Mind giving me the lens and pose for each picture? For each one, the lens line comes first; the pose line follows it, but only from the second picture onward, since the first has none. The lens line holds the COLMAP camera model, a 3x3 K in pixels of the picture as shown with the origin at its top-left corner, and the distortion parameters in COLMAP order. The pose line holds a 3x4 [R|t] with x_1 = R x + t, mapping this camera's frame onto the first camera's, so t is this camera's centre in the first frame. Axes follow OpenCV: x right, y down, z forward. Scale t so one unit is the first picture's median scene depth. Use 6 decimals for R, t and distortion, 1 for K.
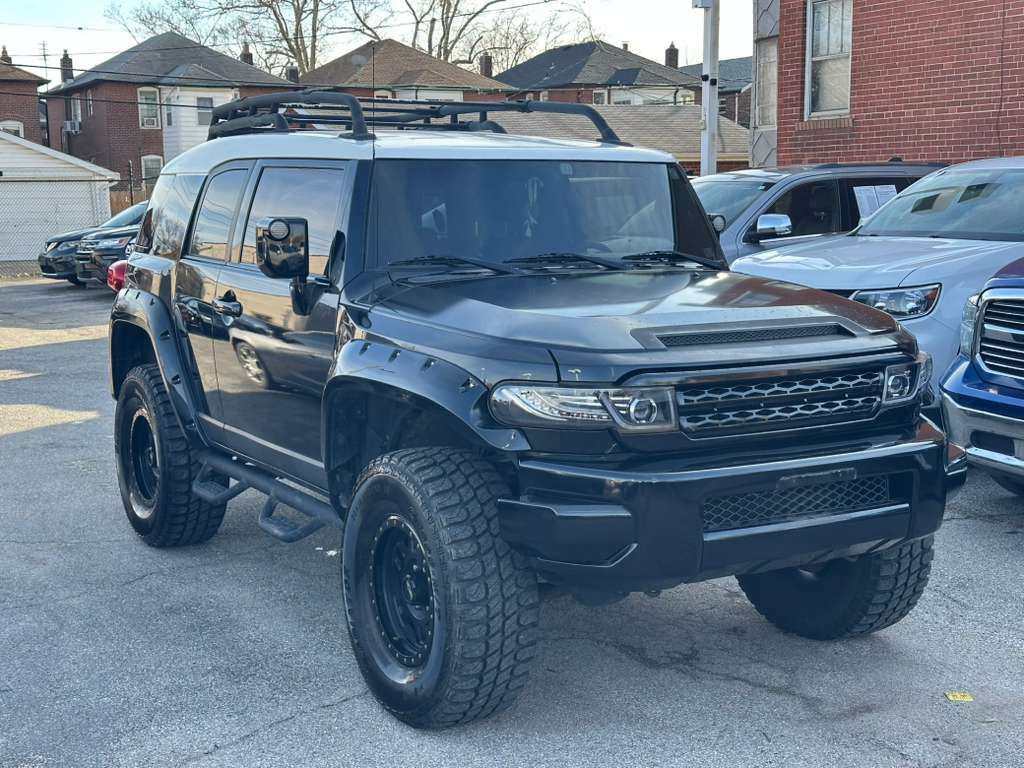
lens RADIAL K [[1420.9, 0, 514.9], [0, 1420.9, 401.3], [0, 0, 1]] dist [0.215626, -0.584252]
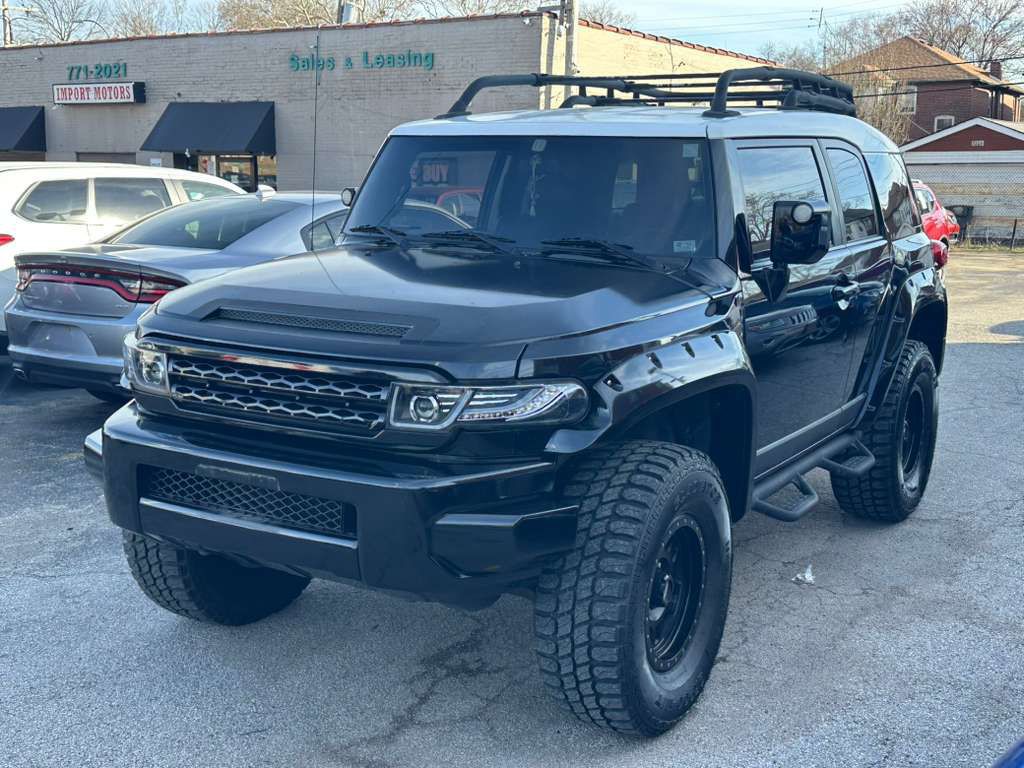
lens RADIAL K [[1420.9, 0, 514.9], [0, 1420.9, 401.3], [0, 0, 1]] dist [0.215626, -0.584252]
pose [[0.400573, 0.157655, -0.902600, 1.072096], [-0.149912, 0.983088, 0.105182, -0.114652], [0.903918, 0.093178, 0.417434, 0.741992]]
